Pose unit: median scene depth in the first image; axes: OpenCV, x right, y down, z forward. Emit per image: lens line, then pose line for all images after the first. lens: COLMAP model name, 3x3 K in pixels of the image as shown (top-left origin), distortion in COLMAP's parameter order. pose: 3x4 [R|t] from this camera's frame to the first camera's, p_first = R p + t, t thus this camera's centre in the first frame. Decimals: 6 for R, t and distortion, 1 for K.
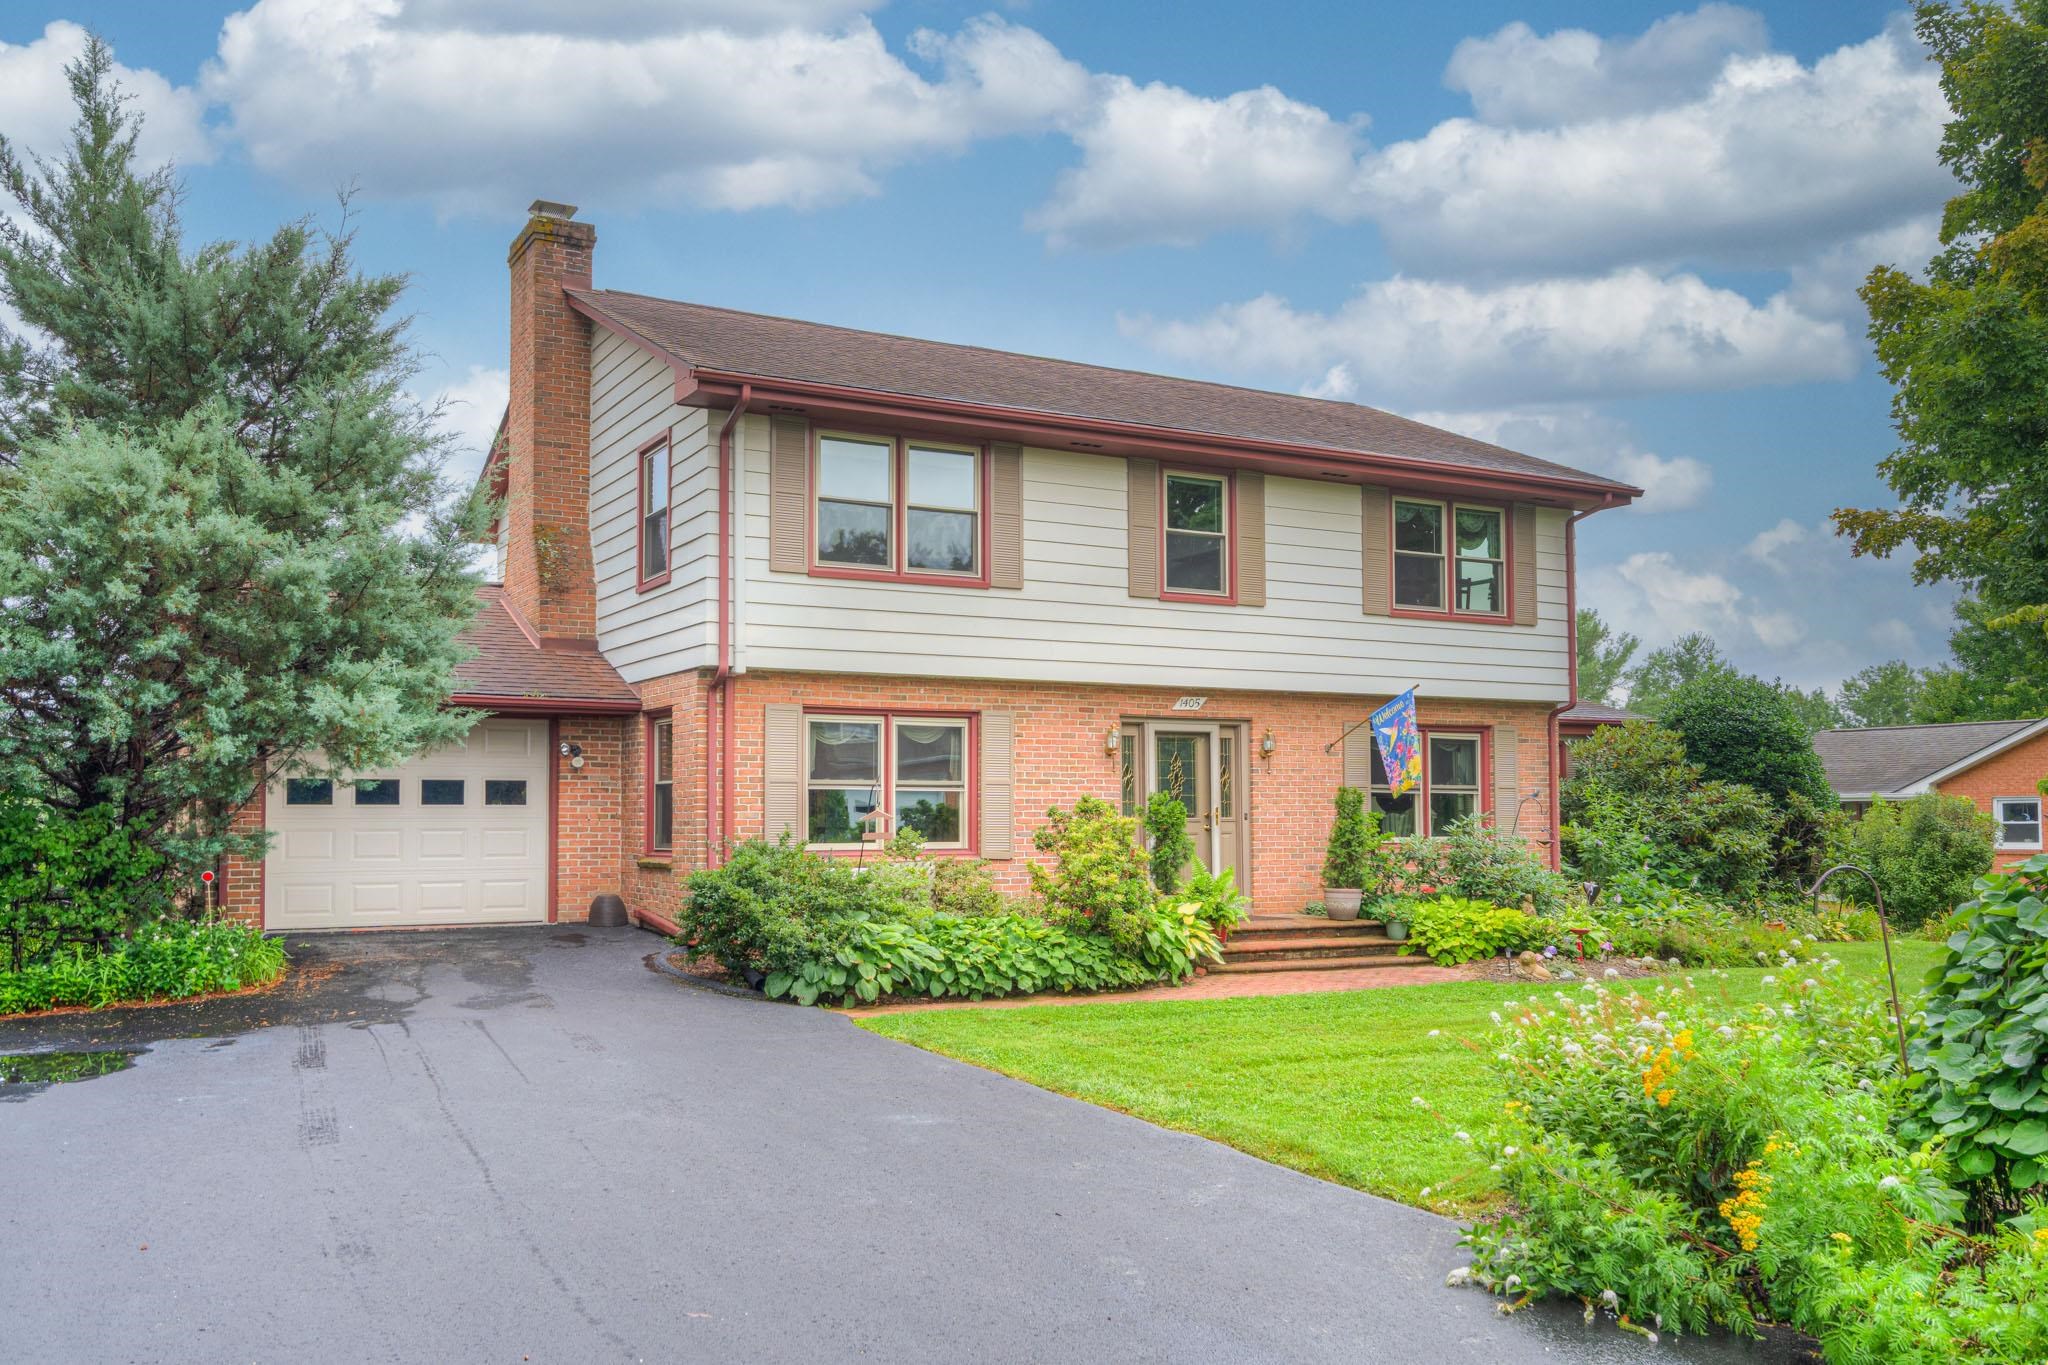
lens RADIAL K [[1733.5, 0, 1029.4], [0, 1733.5, 745.1], [0, 0, 1]] dist [0.008554, -0.017683]
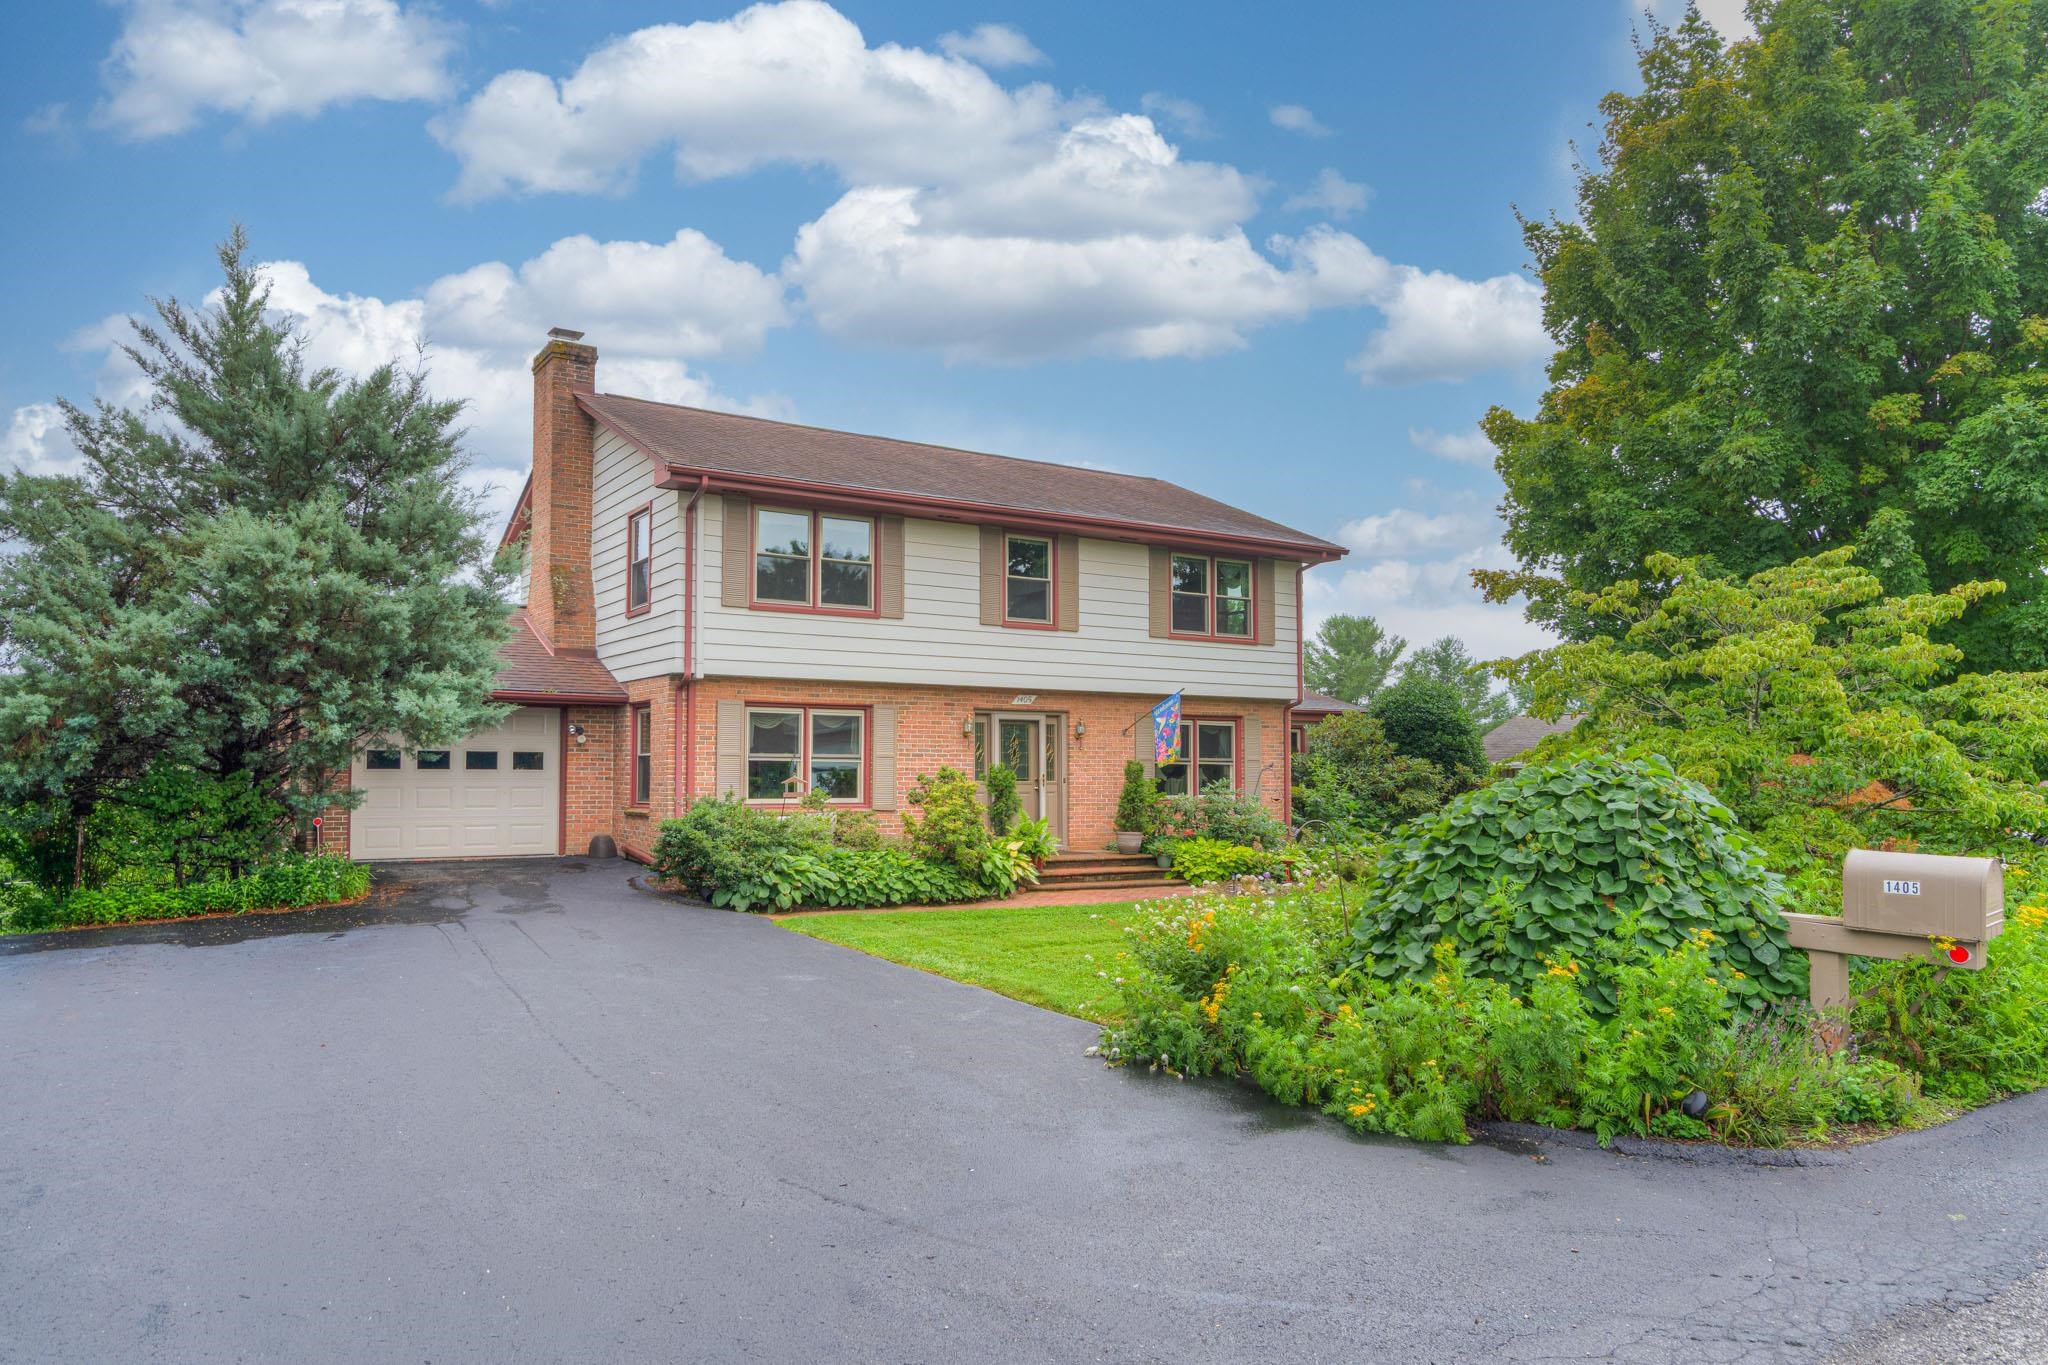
lens RADIAL K [[1363.0, 0, 1018.5], [0, 1363.0, 709.7], [0, 0, 1]] dist [-0.002408, 0.003744]
pose [[0.998276, 0.007537, 0.058213, 0.030041], [-0.007175, 0.999954, -0.006415, -0.011394], [-0.058258, 0.005986, 0.998284, -0.130956]]
